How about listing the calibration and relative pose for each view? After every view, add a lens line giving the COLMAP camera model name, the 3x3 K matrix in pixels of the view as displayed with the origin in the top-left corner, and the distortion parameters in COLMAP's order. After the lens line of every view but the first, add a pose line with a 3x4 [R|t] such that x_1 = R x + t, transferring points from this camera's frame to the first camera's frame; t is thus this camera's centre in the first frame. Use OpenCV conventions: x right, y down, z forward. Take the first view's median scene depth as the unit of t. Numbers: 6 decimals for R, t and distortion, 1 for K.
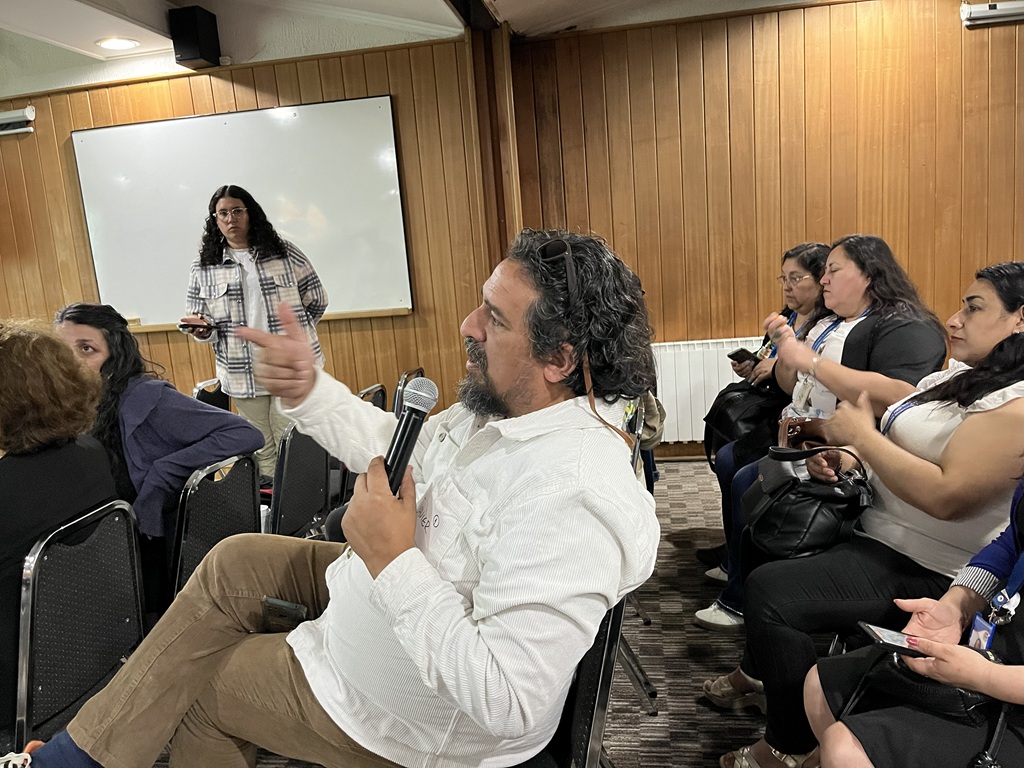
lens RADIAL K [[771.5, 0, 512.0], [0, 771.5, 384.0], [0, 0, 1]] dist [0.068875, -0.102305]
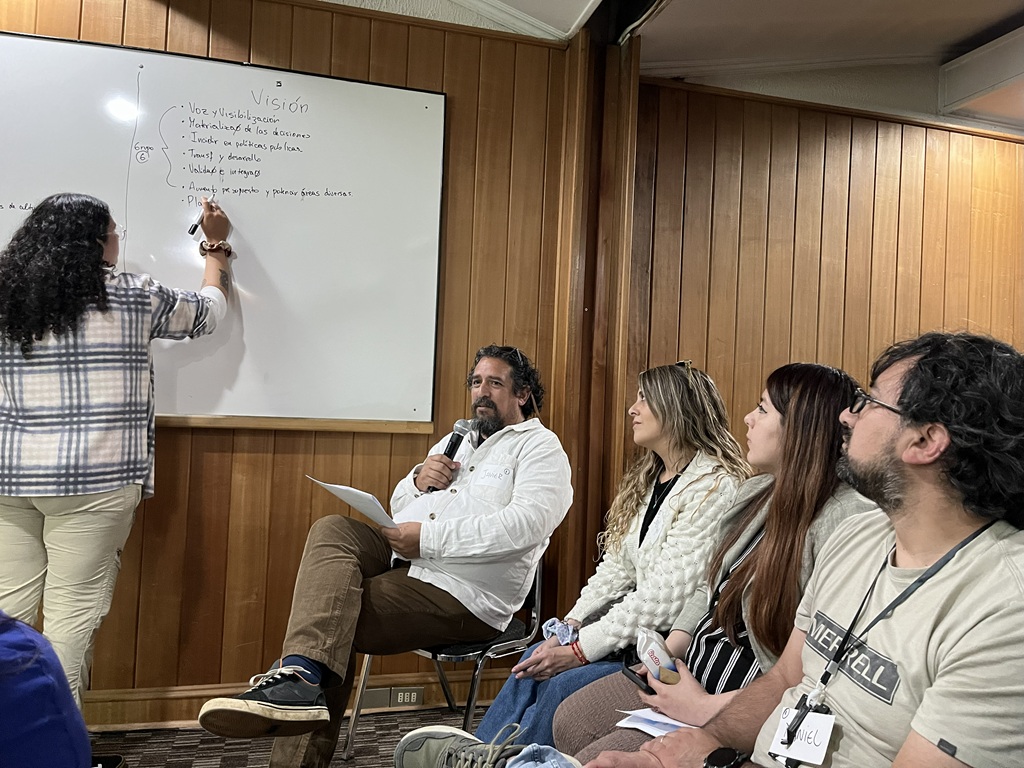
lens RADIAL K [[771.5, 0, 512.0], [0, 771.5, 384.0], [0, 0, 1]] dist [0.068875, -0.102305]
pose [[0.910164, 0.120921, 0.396208, -0.342545], [-0.051417, 0.982028, -0.181596, -0.023303], [-0.411046, 0.144911, 0.900024, 0.447747]]
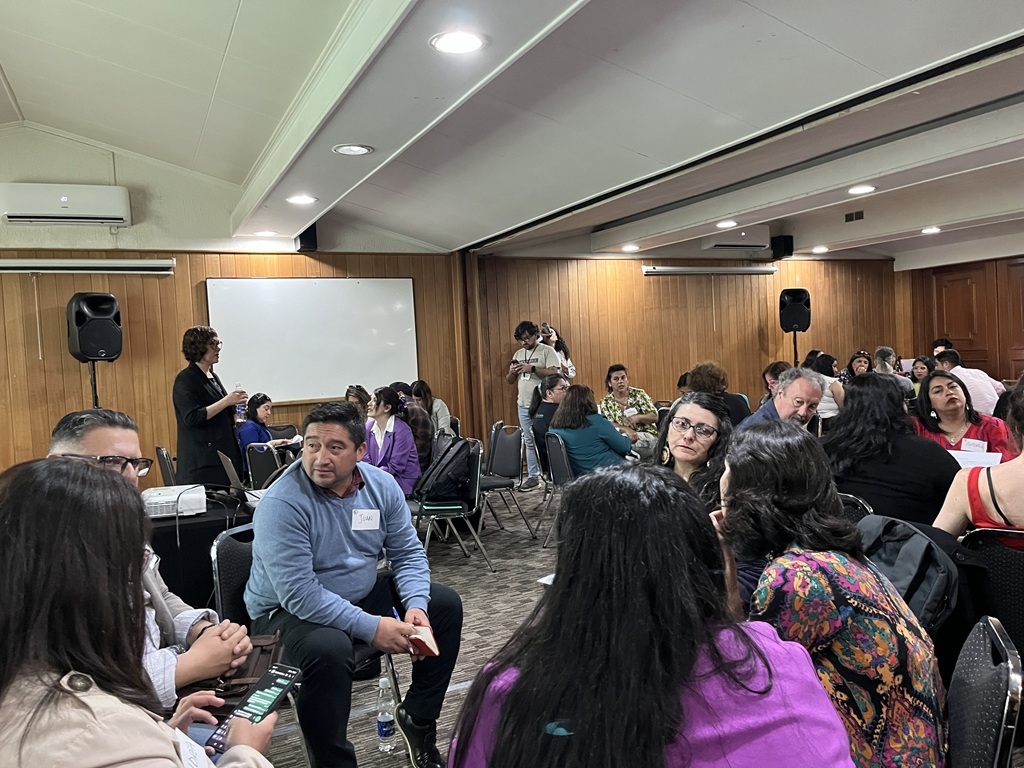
lens RADIAL K [[771.5, 0, 512.0], [0, 771.5, 384.0], [0, 0, 1]] dist [0.068875, -0.102305]
pose [[0.826264, 0.015243, 0.563076, -1.026578], [0.079020, 0.986612, -0.142663, 0.166720], [-0.557712, 0.162371, 0.813998, -0.614824]]
